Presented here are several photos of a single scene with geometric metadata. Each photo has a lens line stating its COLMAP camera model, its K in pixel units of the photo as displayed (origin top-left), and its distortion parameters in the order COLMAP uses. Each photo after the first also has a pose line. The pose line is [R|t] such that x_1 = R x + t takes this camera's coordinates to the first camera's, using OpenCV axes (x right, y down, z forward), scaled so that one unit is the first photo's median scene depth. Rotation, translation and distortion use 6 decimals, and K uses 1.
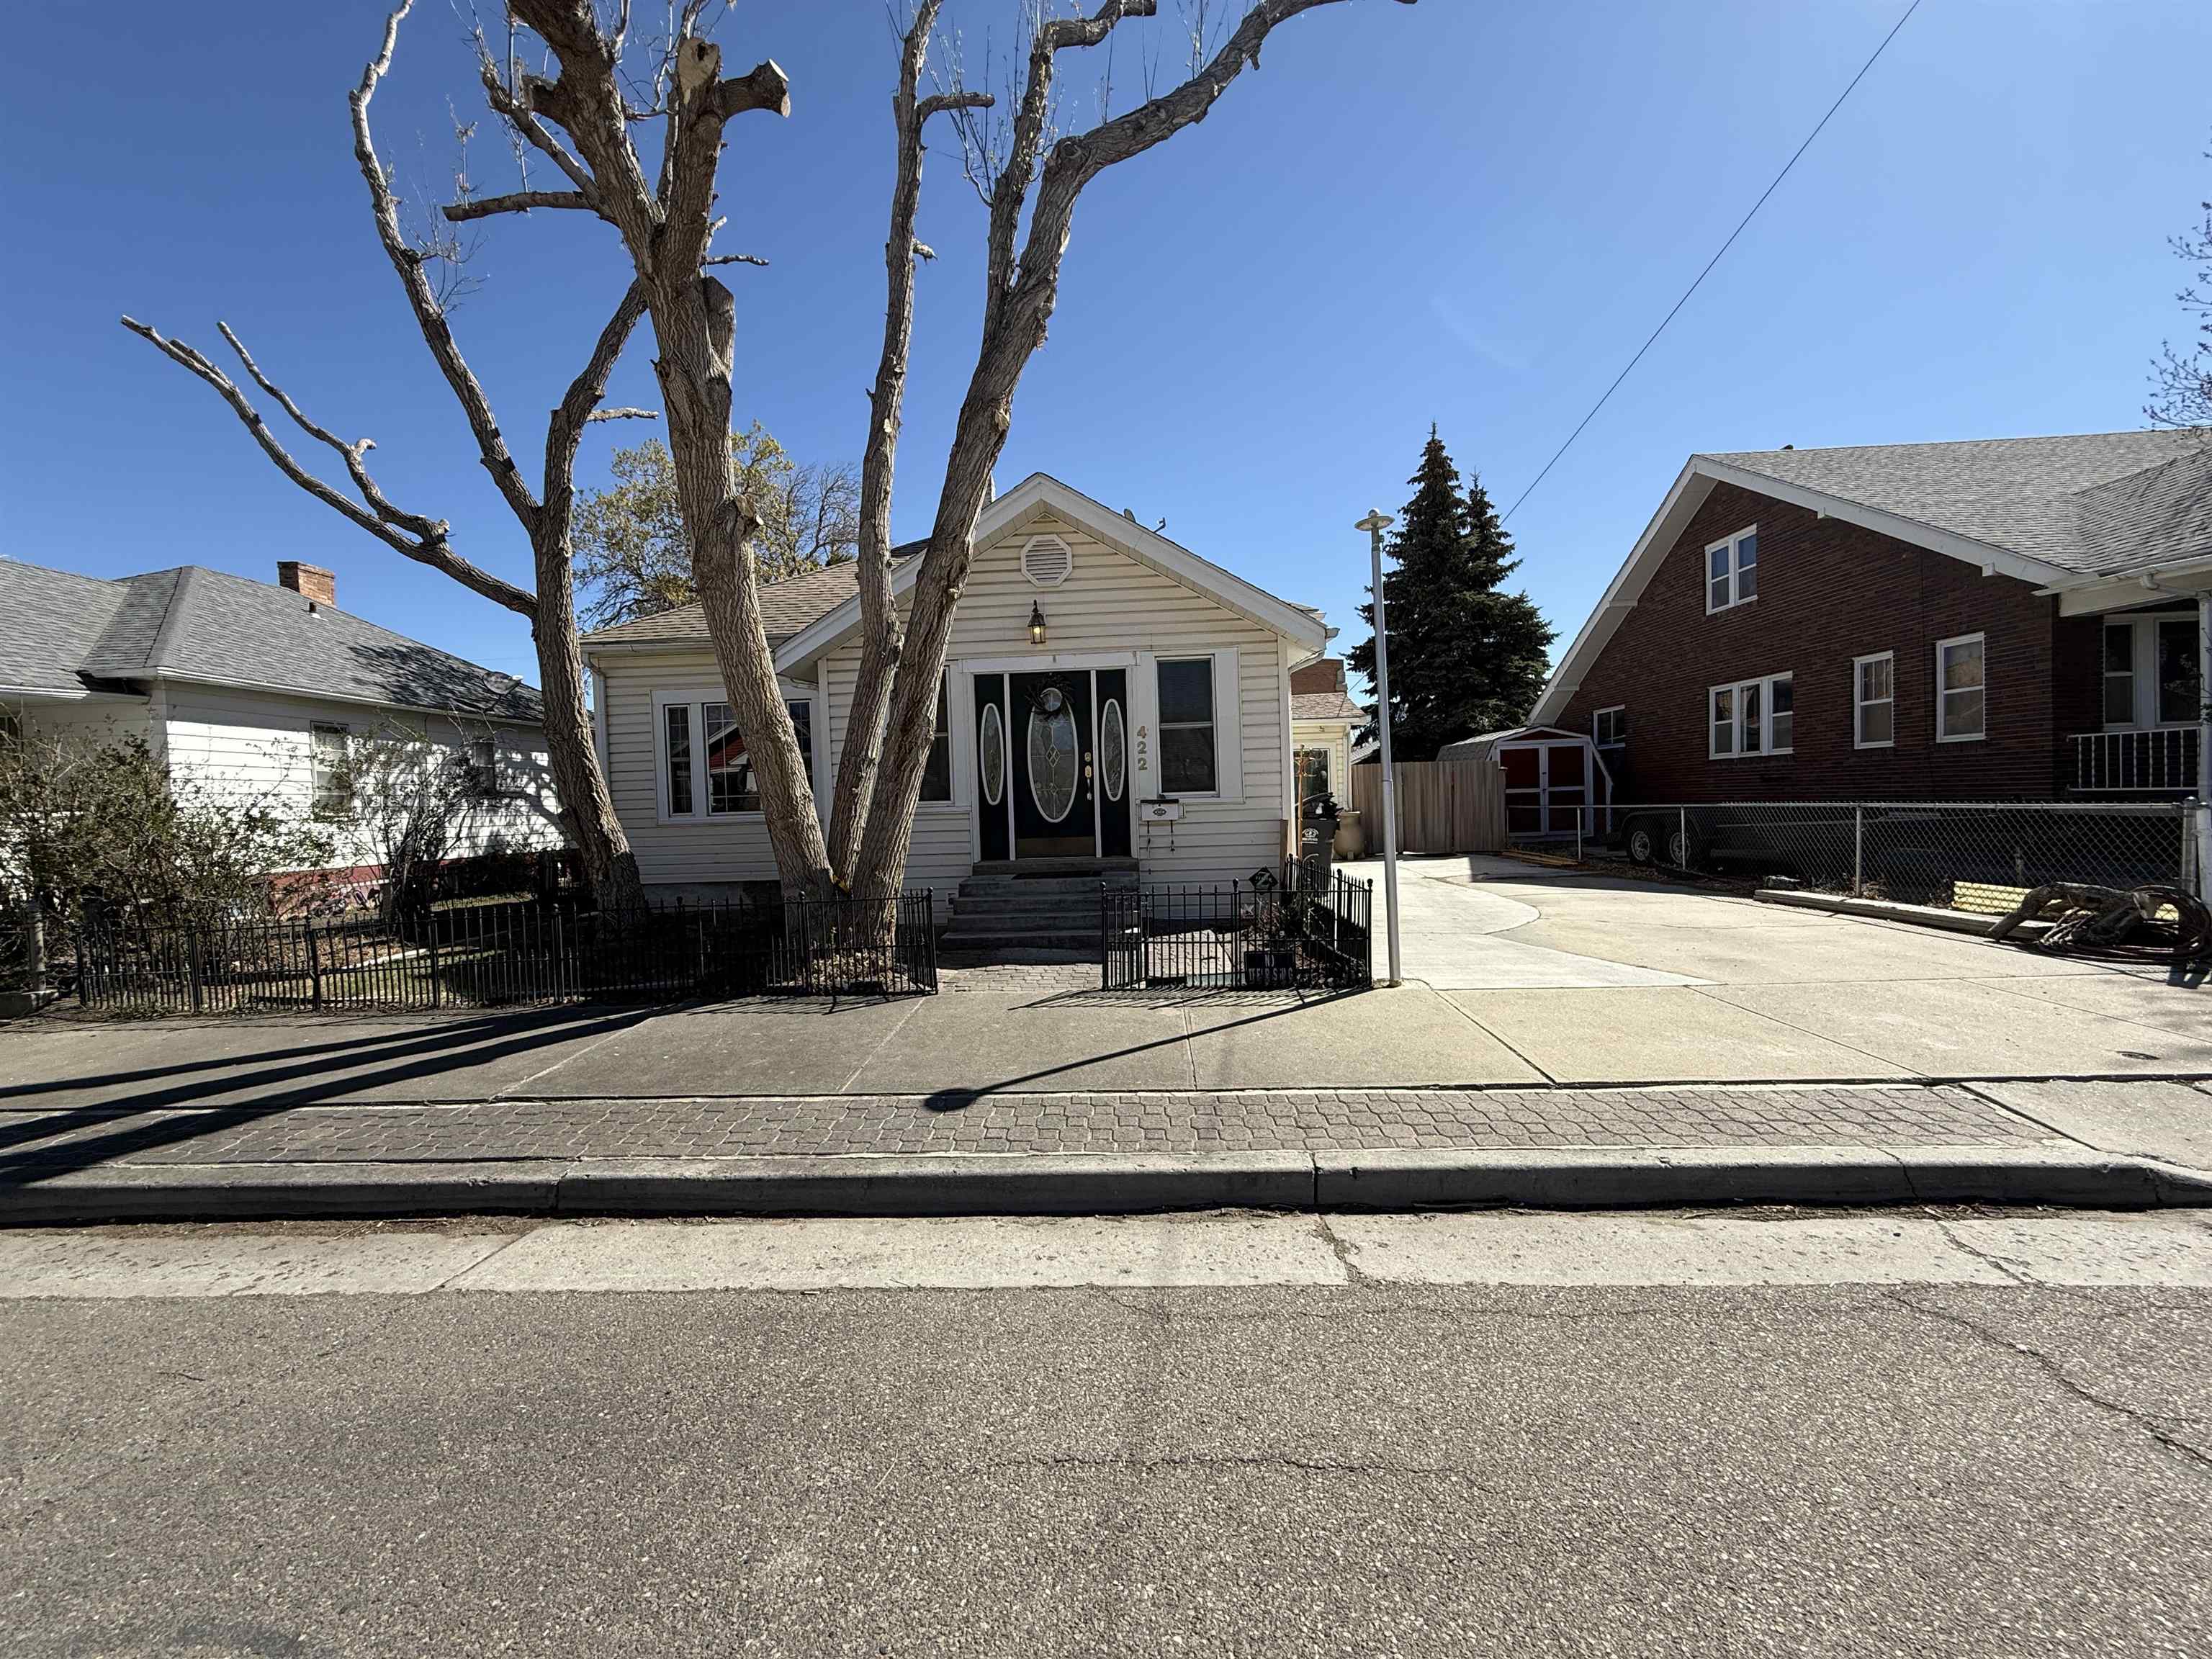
lens RADIAL K [[879.9, 0, 1102.8], [0, 879.9, 835.4], [0, 0, 1]] dist [0.001696, -0.000072]
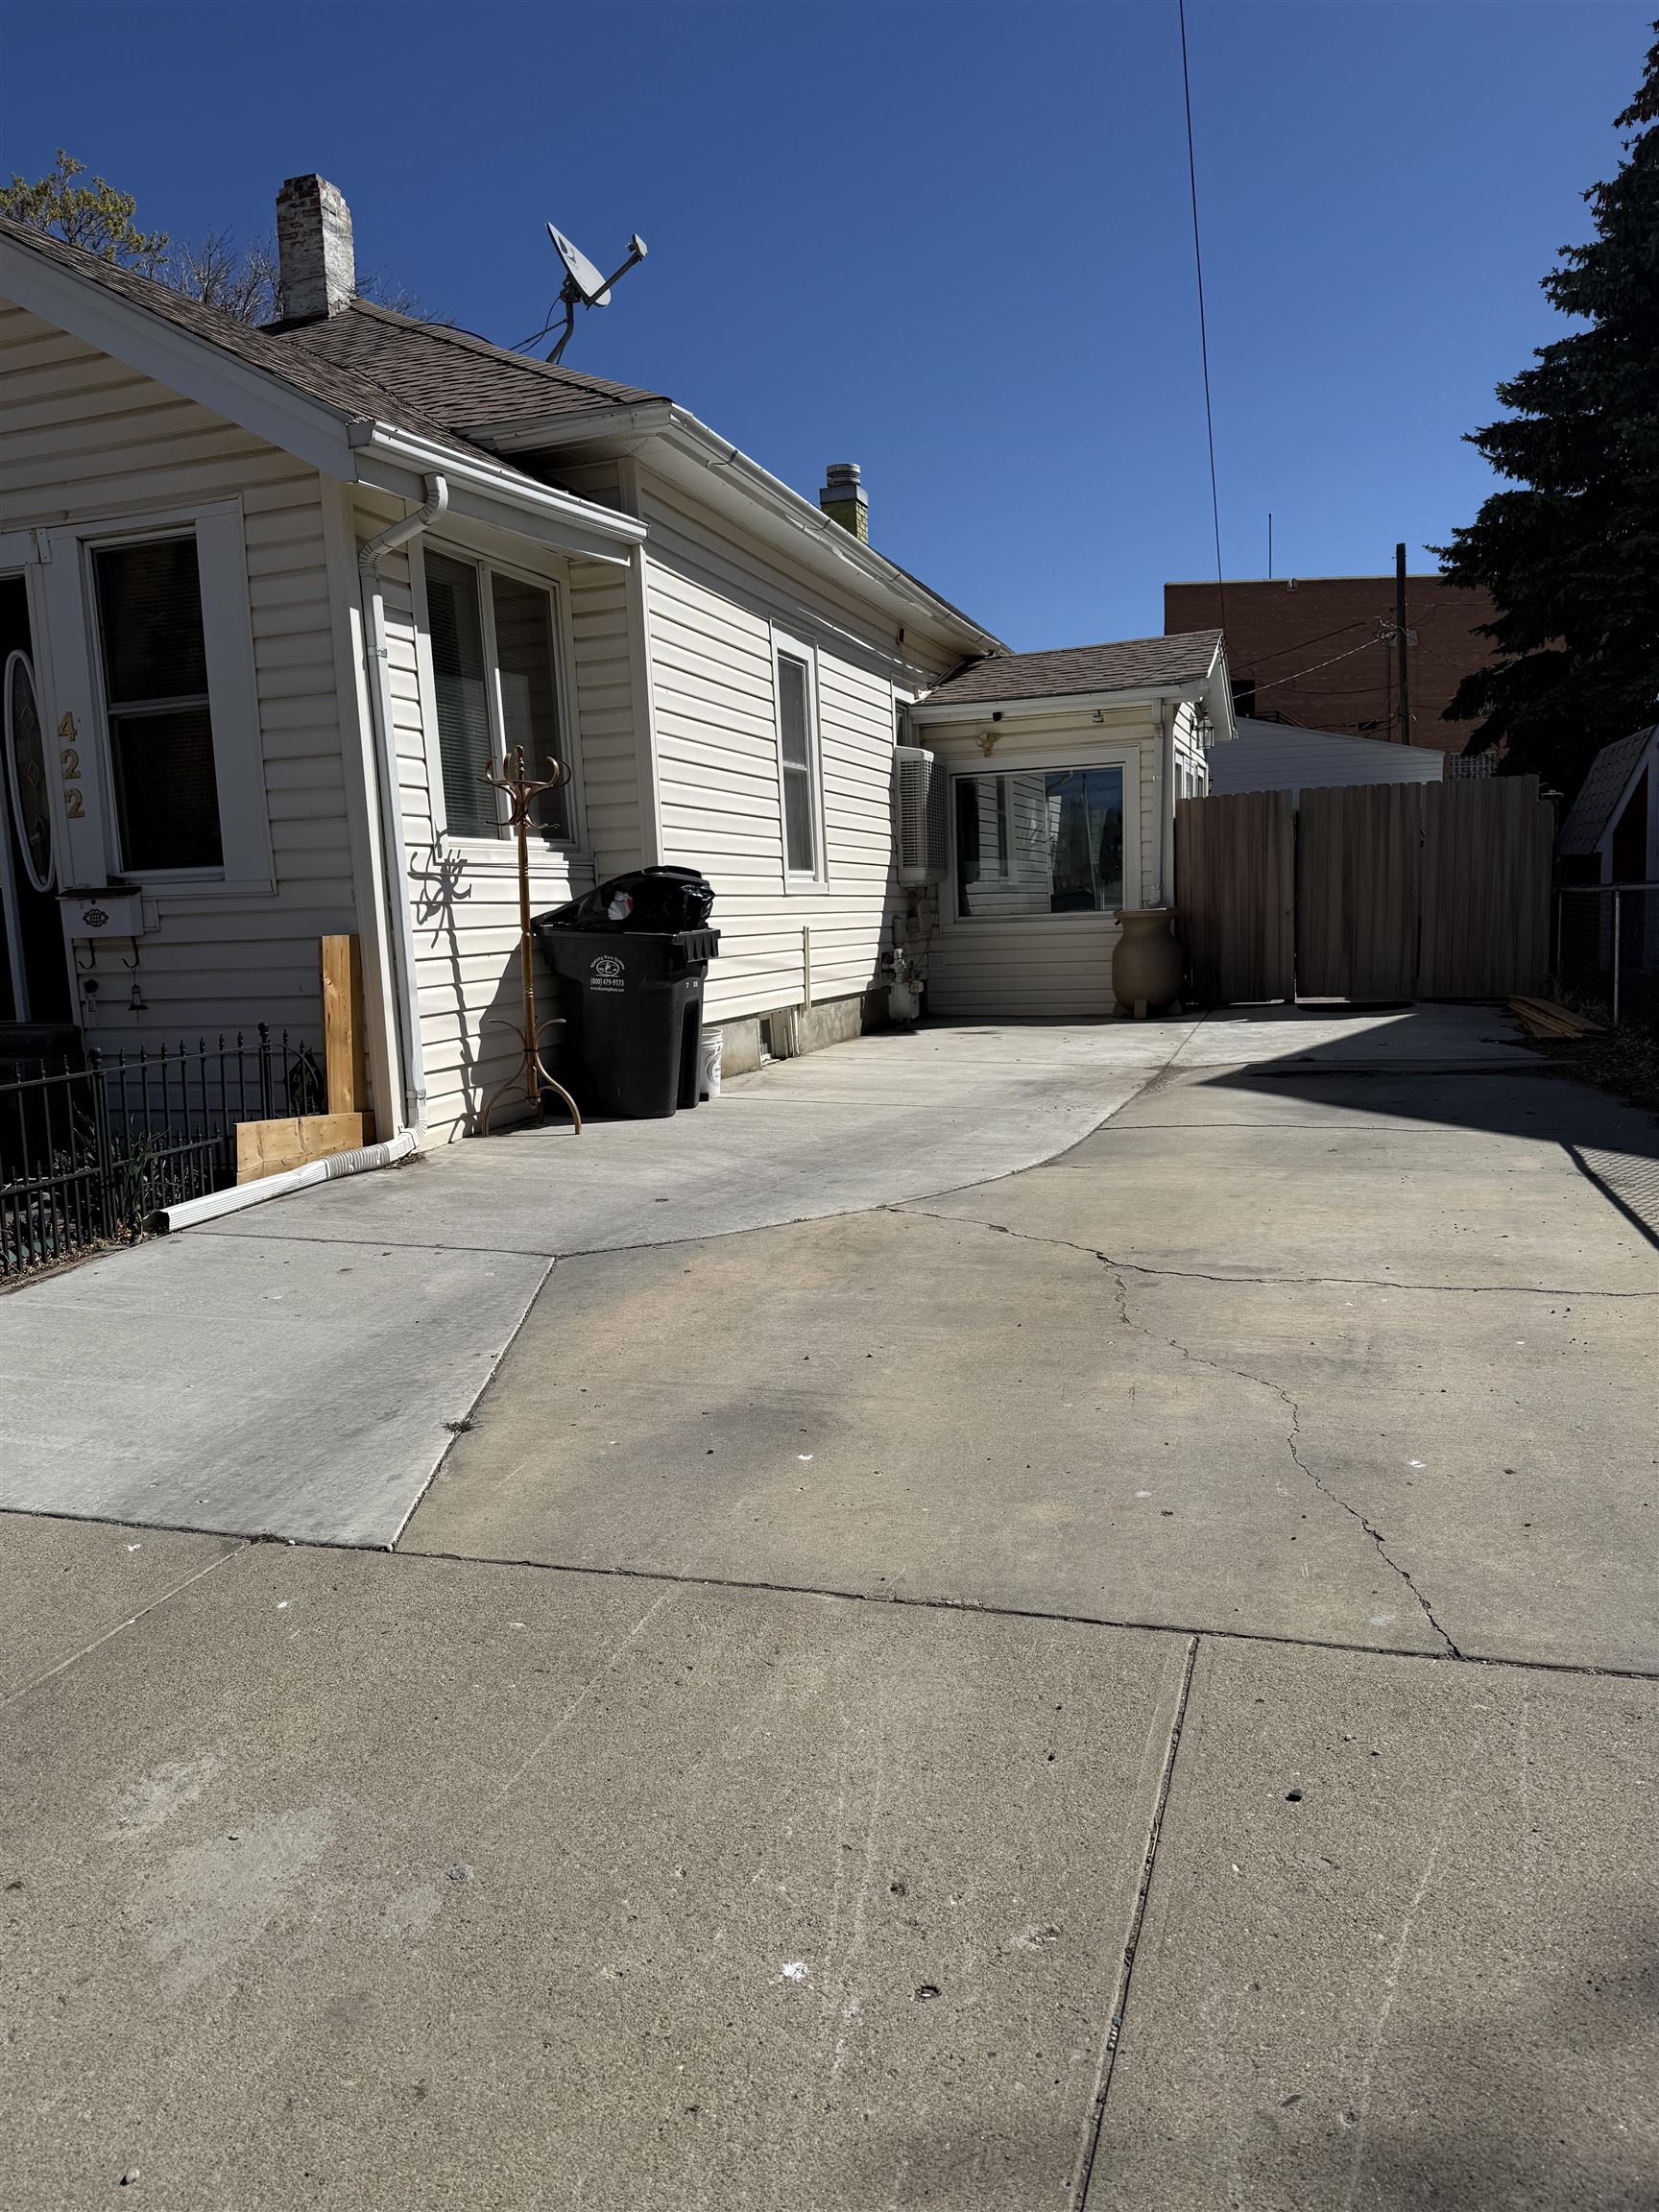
lens RADIAL K [[1545.5, 0, 825.5], [0, 1545.5, 1106.2], [0, 0, 1]] dist [0.001610, -0.002976]
pose [[0.957429, 0.032328, -0.286854, 0.610090], [-0.001963, 0.994416, 0.105517, -0.015252], [0.288664, -0.100462, 0.952145, 0.380977]]
